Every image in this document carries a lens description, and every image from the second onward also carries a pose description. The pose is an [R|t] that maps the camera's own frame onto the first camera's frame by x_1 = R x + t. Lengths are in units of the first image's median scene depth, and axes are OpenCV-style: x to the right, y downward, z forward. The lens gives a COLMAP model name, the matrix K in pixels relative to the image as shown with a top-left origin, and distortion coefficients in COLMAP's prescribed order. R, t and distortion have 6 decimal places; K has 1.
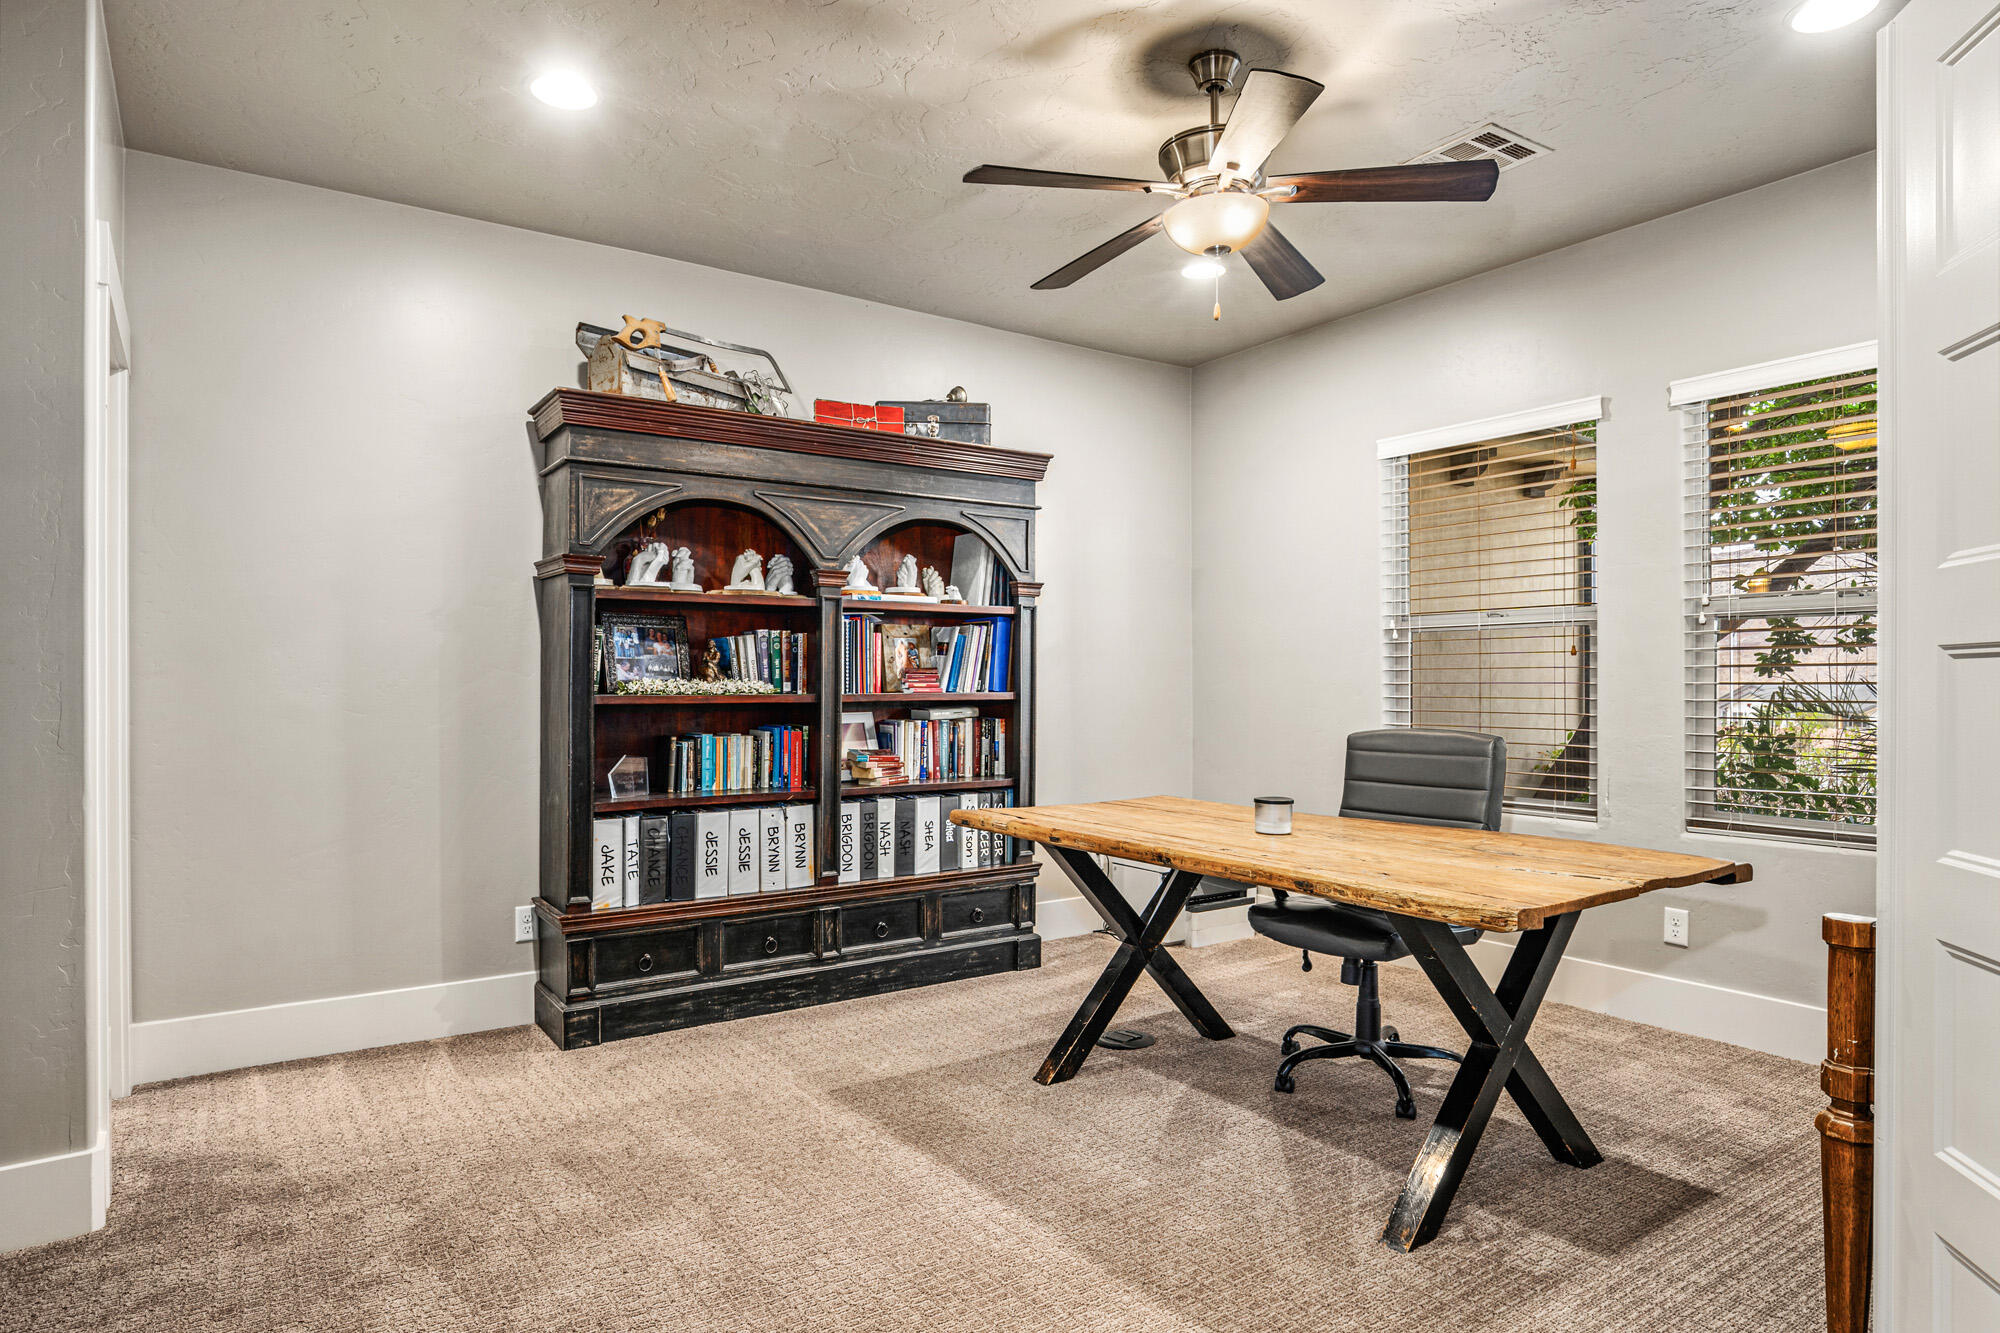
lens RADIAL K [[1158.6, 0, 1000.0], [0, 1158.6, 666.5], [0, 0, 1]] dist [-0.001956, -0.000226]
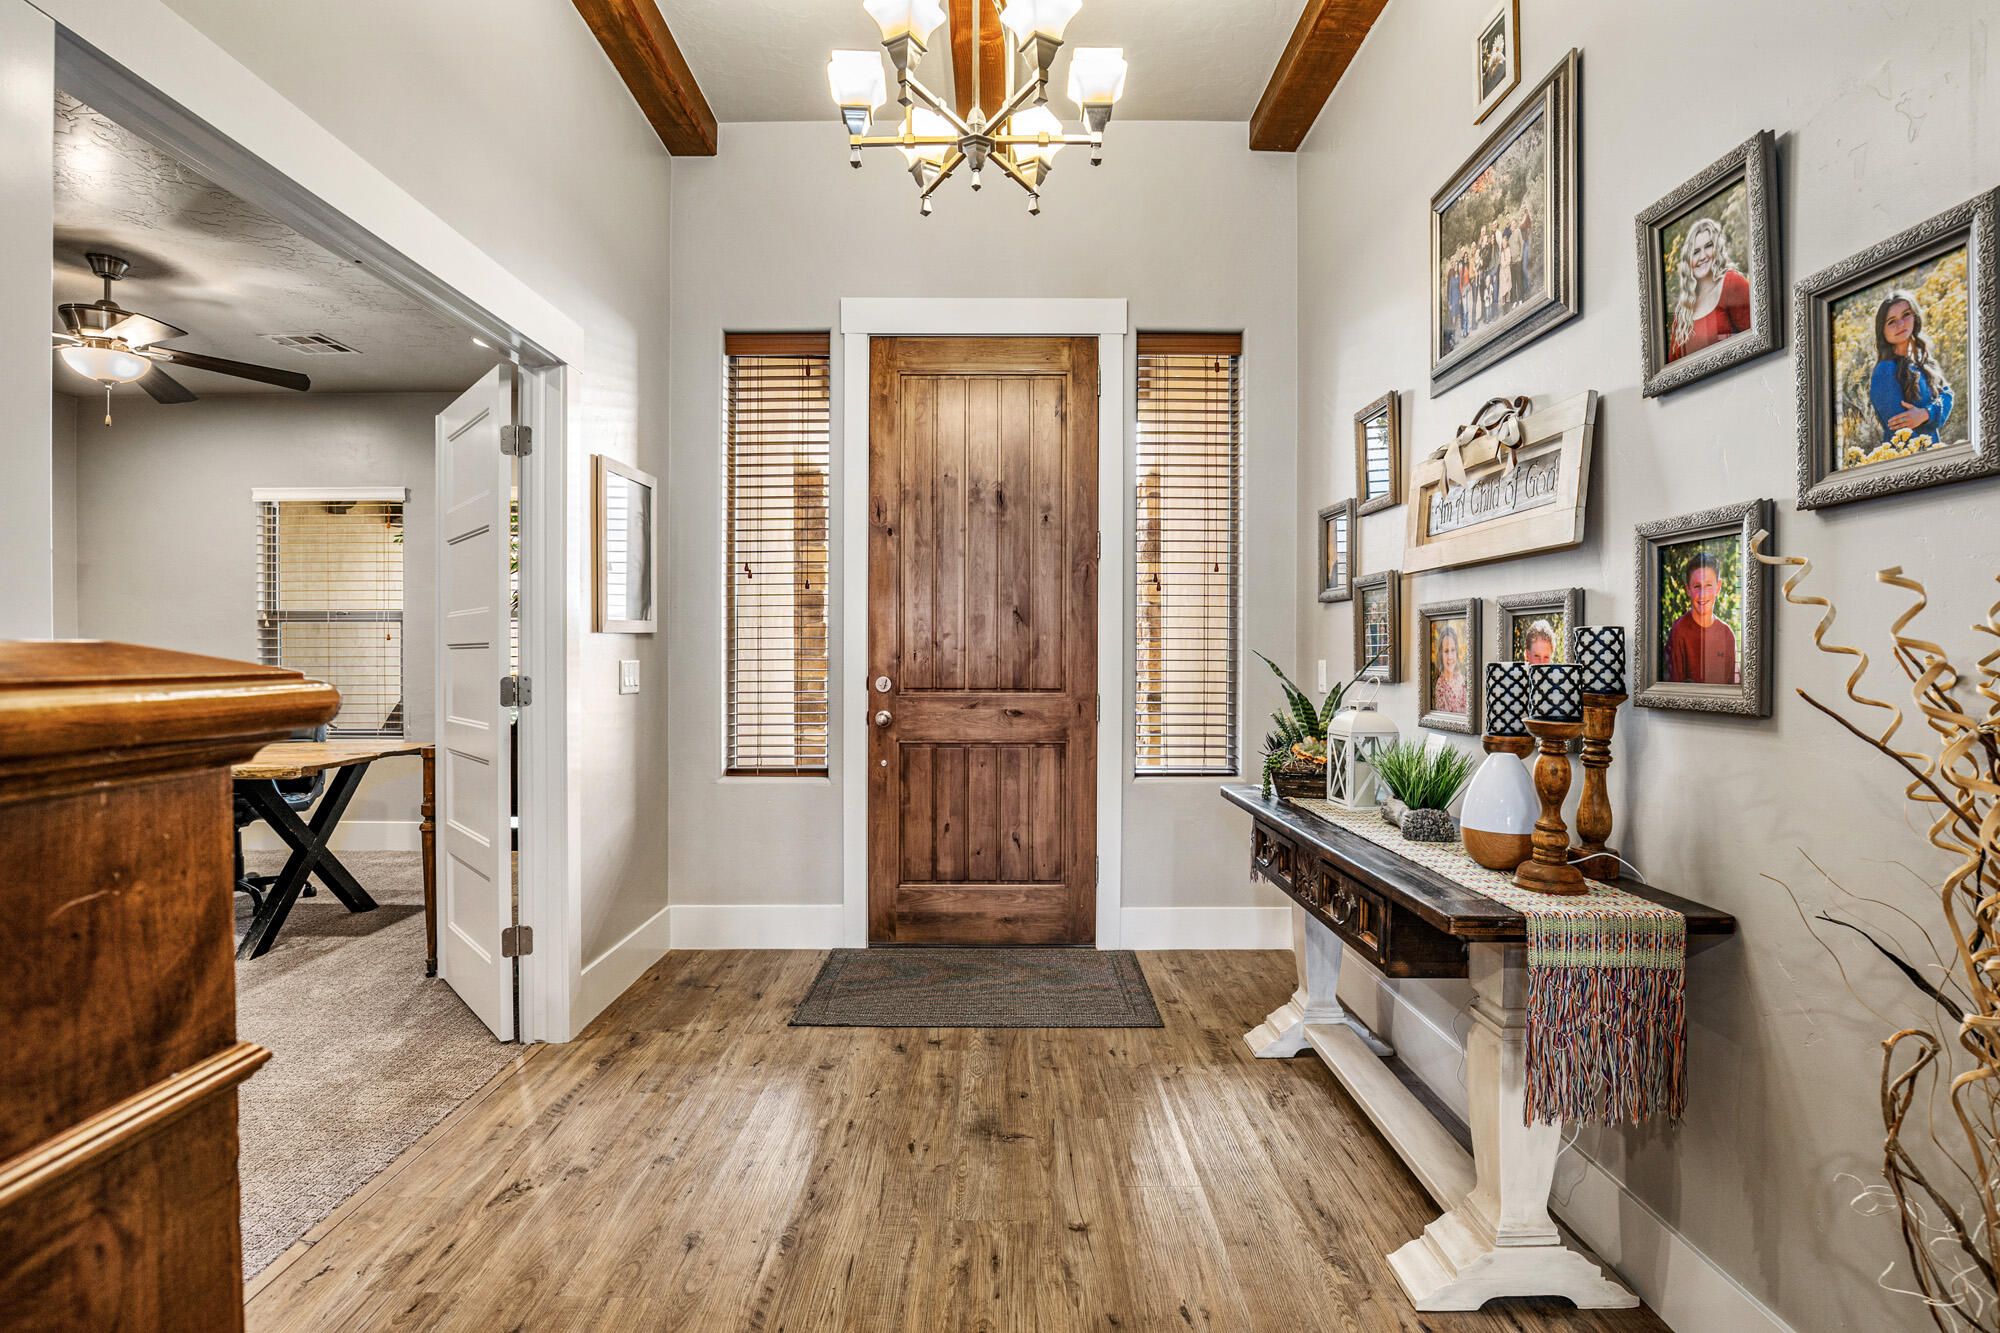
lens RADIAL K [[927.2, 0, 1000.0], [0, 927.2, 666.5], [0, 0, 1]] dist [-0.030891, 0.000368]
pose [[0.563826, -0.013094, 0.825790, -0.144478], [-0.008287, 0.999734, 0.021510, -0.012307], [-0.825852, -0.018971, 0.563568, -0.712986]]
